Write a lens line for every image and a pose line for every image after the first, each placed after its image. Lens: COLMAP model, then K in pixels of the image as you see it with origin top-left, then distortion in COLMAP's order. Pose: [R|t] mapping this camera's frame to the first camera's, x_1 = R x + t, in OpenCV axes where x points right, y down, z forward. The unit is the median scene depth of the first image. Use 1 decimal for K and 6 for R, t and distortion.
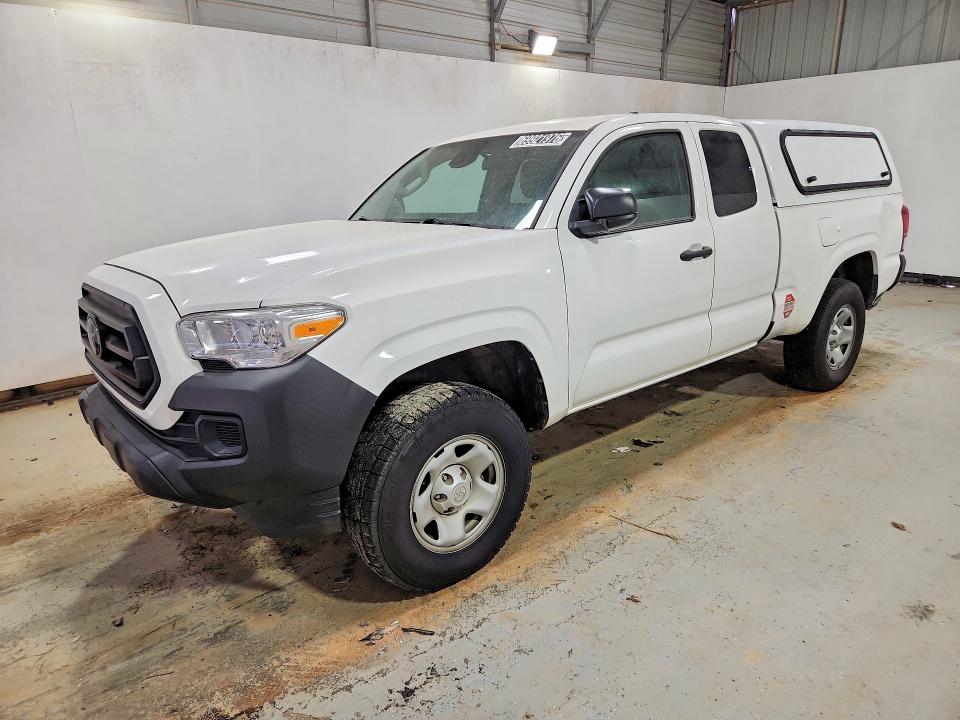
lens RADIAL K [[655.8, 0, 480.0], [0, 655.8, 360.0], [0, 0, 1]] dist [0.020241, 0.002520]
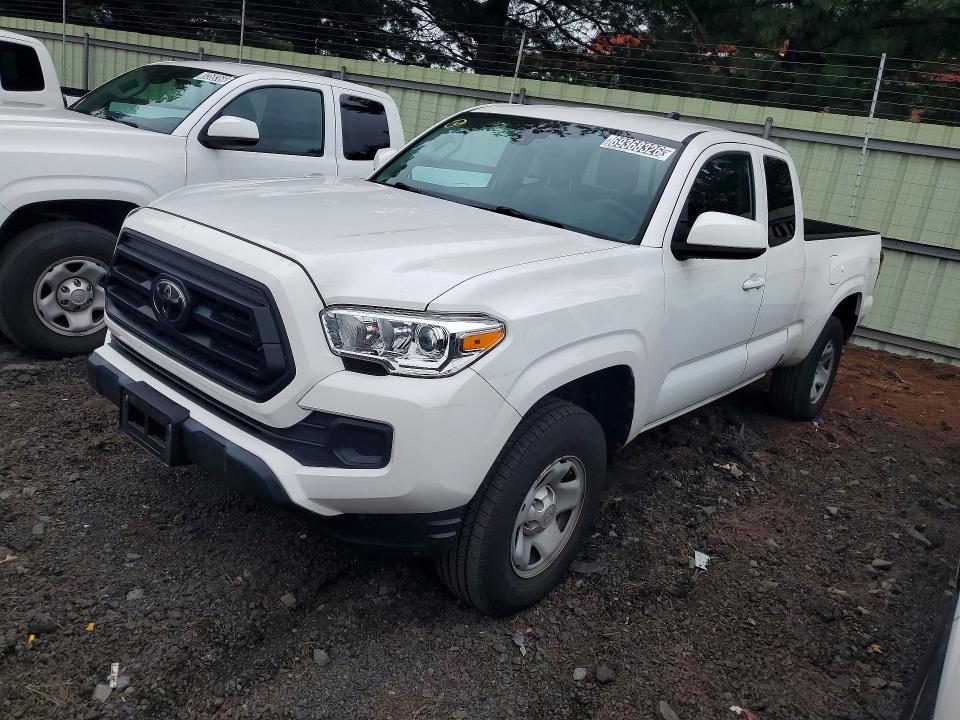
lens RADIAL K [[761.1, 0, 467.1], [0, 761.1, 355.3], [0, 0, 1]] dist [0.003011, -0.006195]
pose [[0.973084, 0.119988, 0.196752, -0.335365], [-0.127563, 0.991483, 0.026246, -0.036790], [-0.191927, -0.050638, 0.980102, -0.033615]]
